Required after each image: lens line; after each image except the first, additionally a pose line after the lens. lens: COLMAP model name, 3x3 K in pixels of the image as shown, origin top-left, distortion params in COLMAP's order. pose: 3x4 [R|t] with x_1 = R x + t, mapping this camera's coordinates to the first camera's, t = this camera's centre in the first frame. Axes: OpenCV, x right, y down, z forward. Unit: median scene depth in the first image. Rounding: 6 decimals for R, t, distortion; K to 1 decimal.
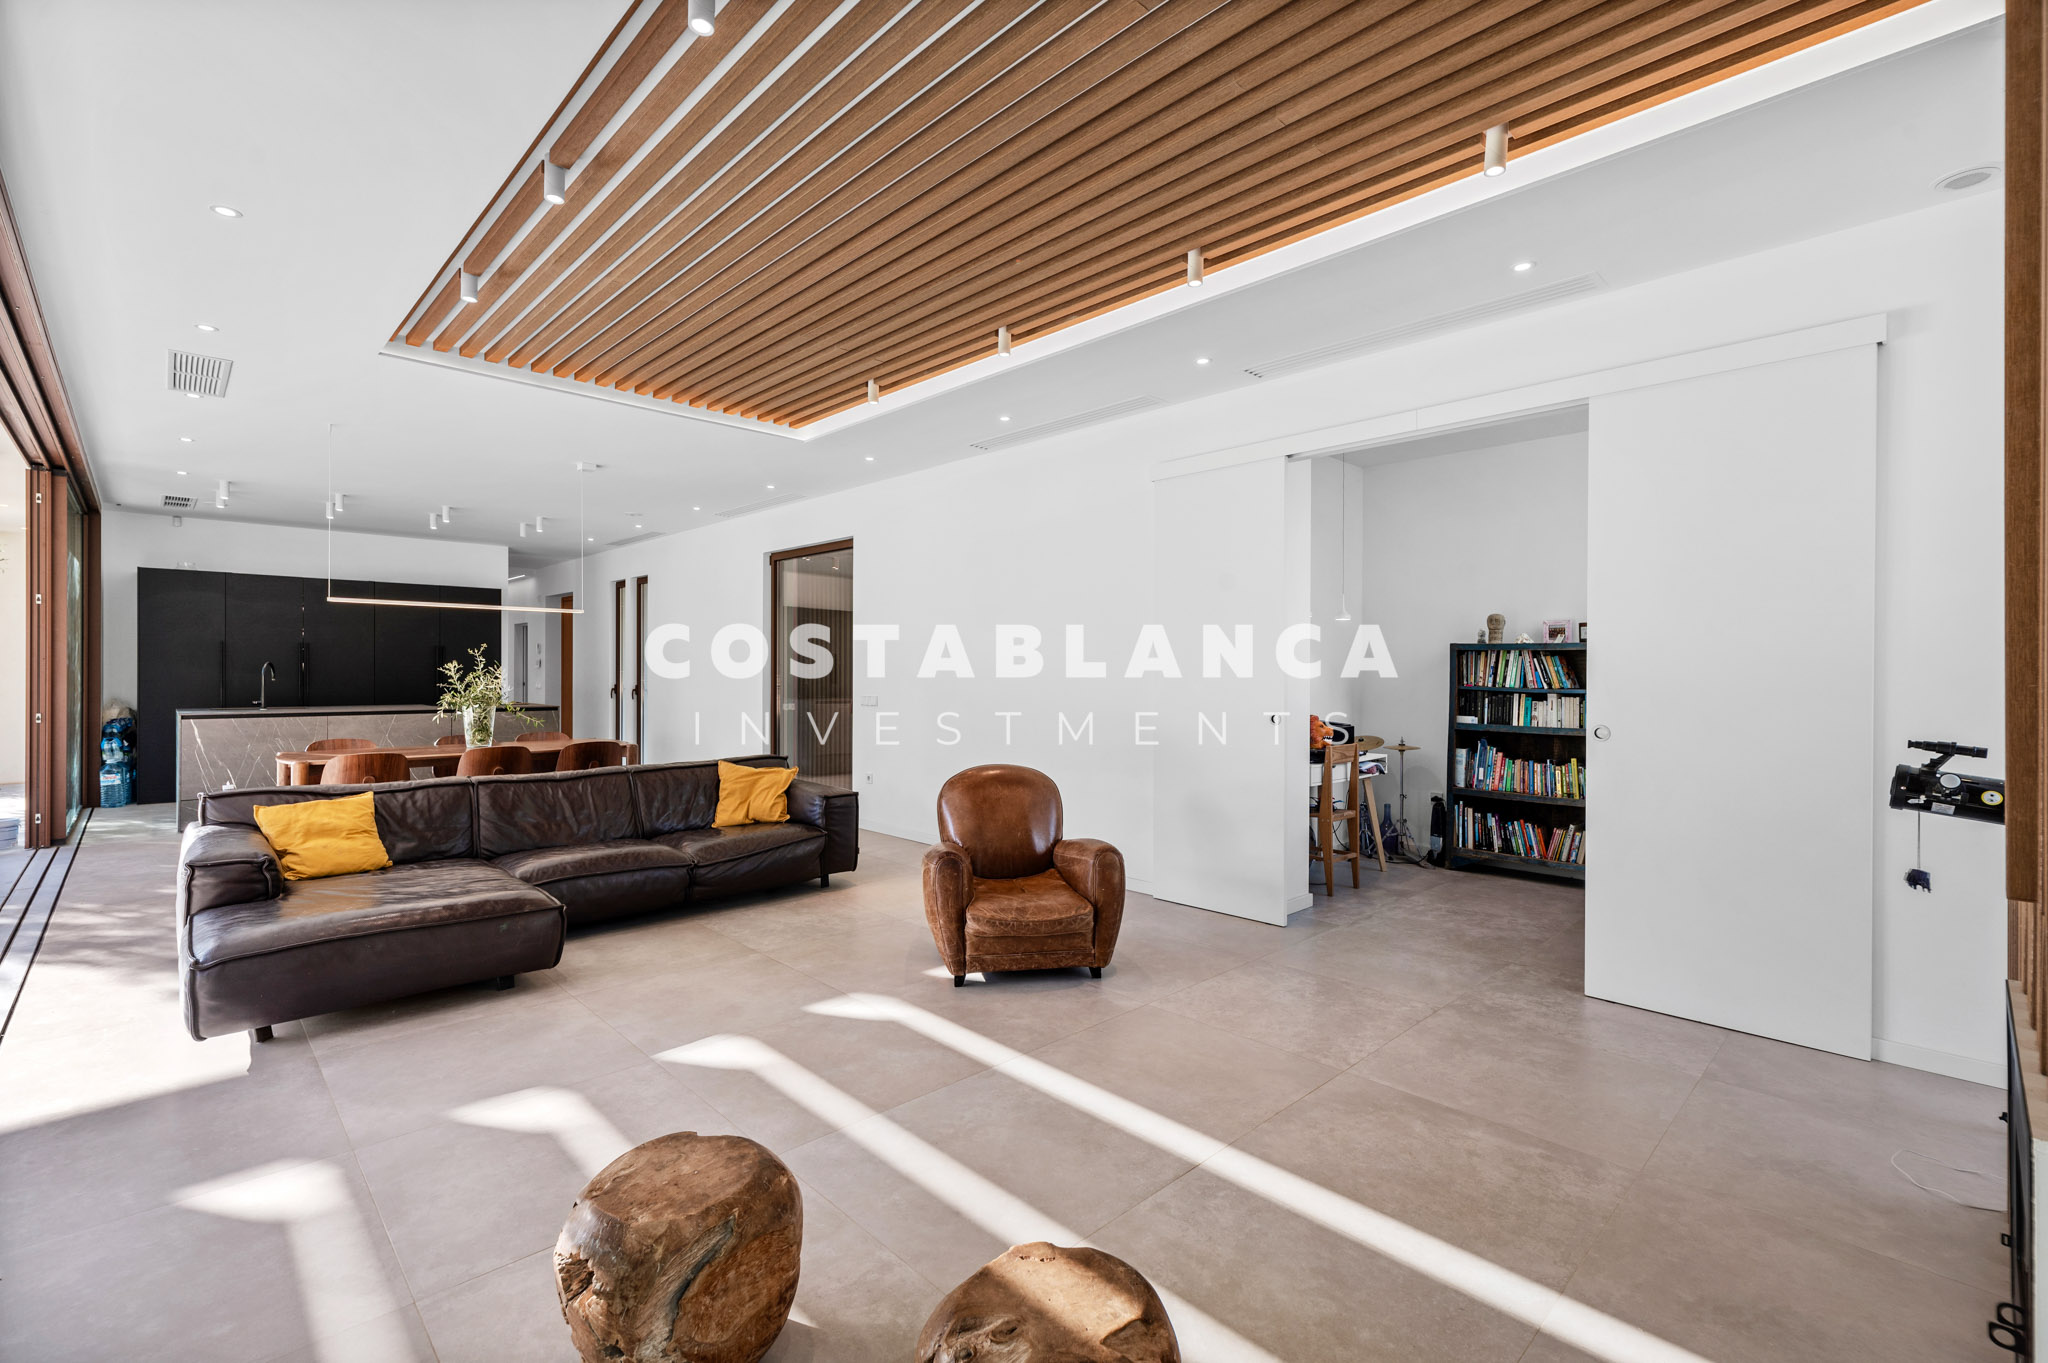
lens RADIAL K [[899.4, 0, 1004.1], [0, 899.4, 675.3], [0, 0, 1]] dist [-0.001736, -0.000042]
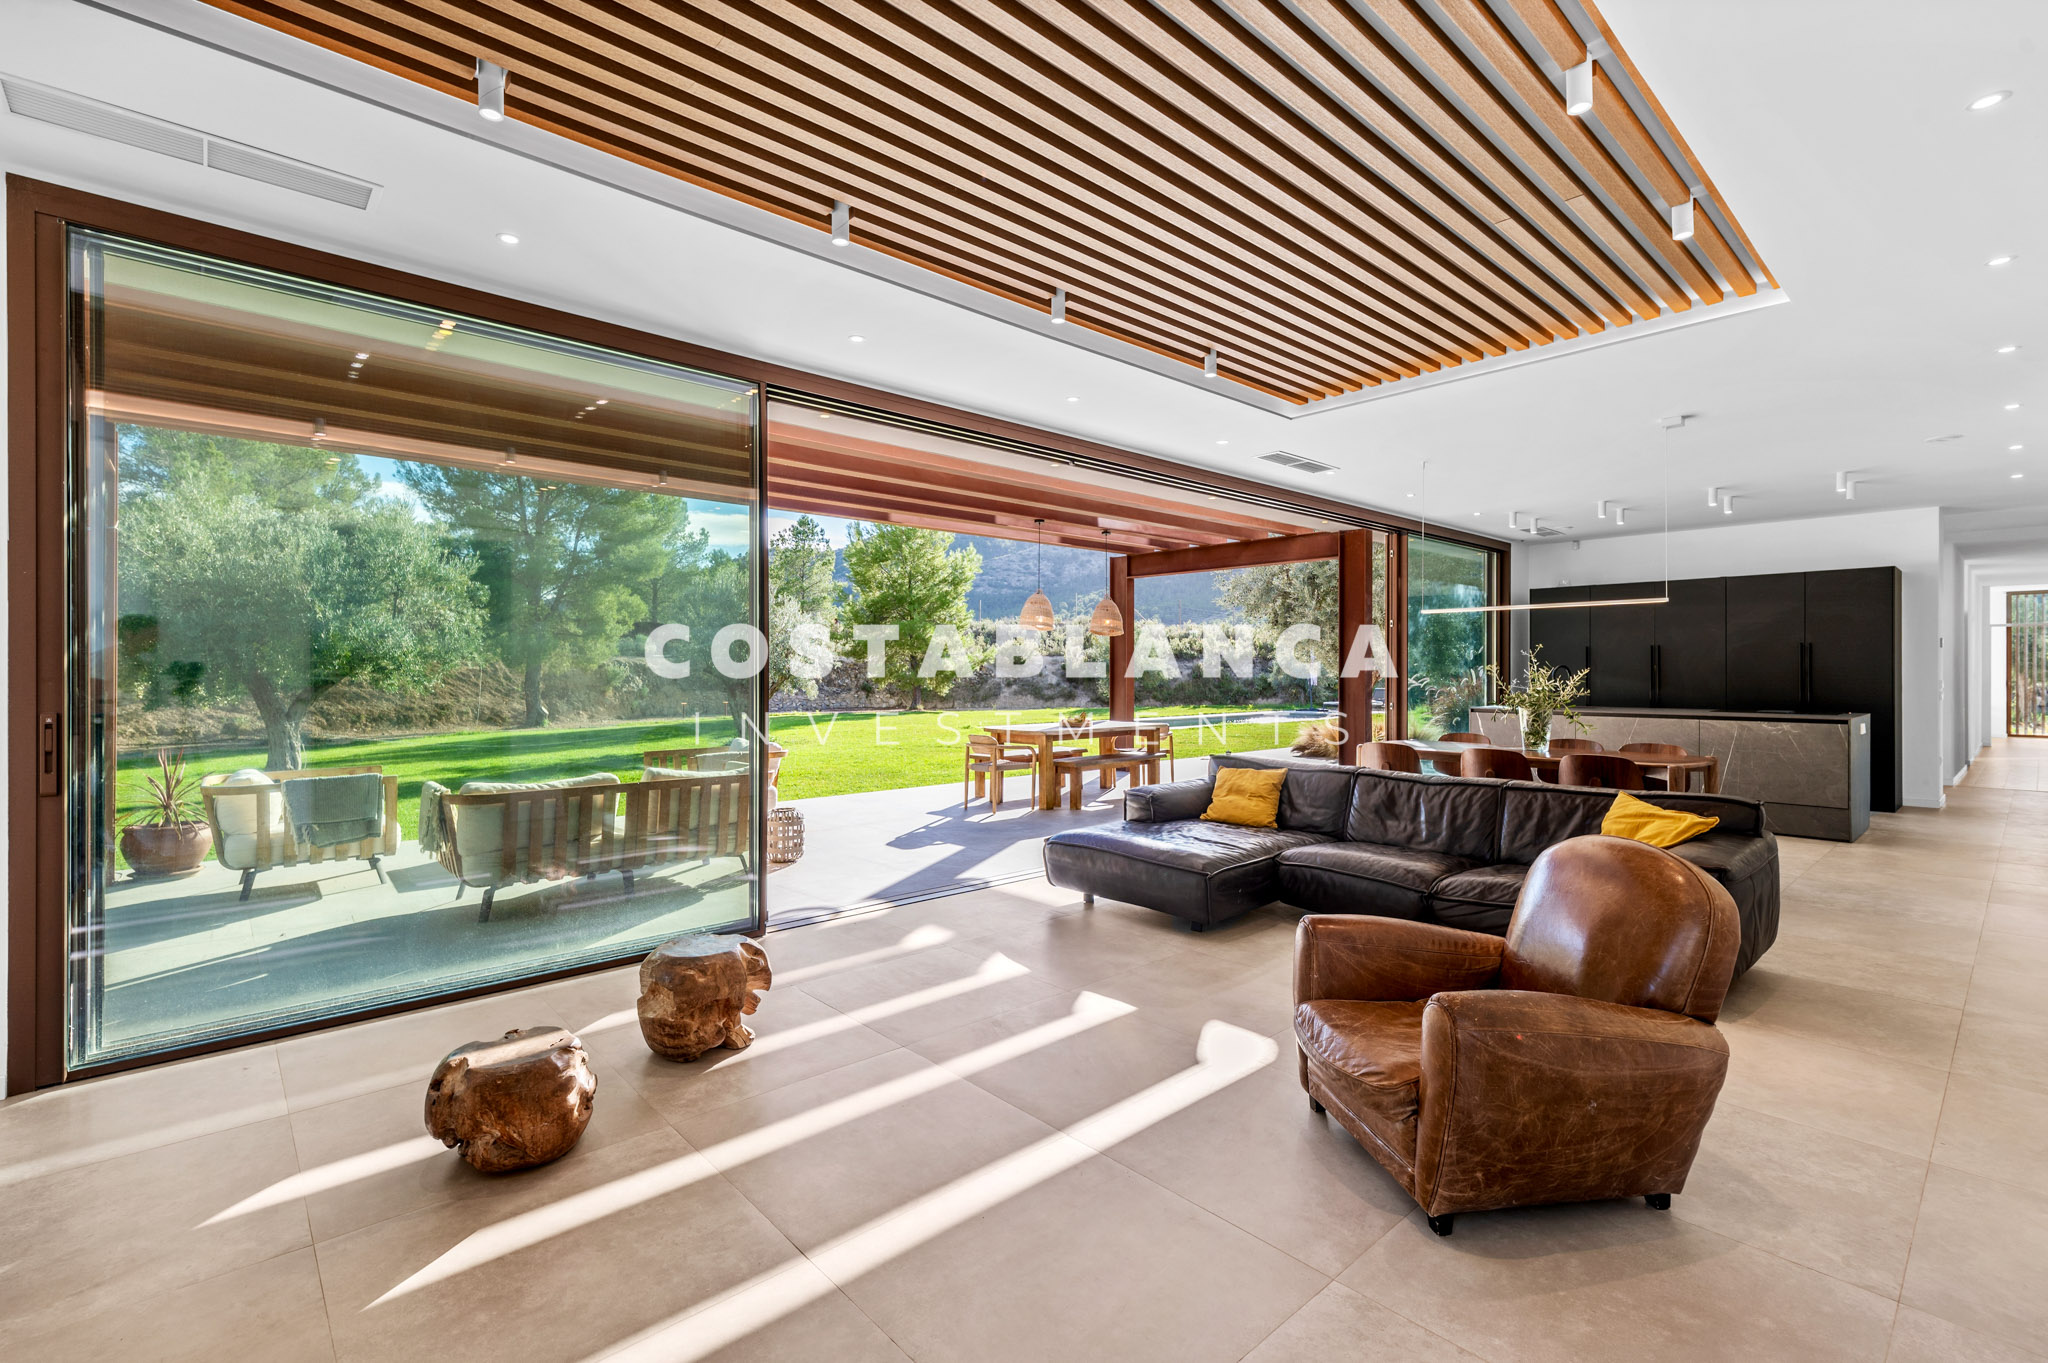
lens RADIAL K [[899.4, 0, 1014.0], [0, 899.4, 674.5], [0, 0, 1]] dist [-0.001736, -0.000042]
pose [[-0.026411, -0.000161, -0.999651, 0.537799], [-0.003082, 0.999995, -0.000080, -0.000537], [0.999646, 0.003079, -0.026411, 0.621576]]
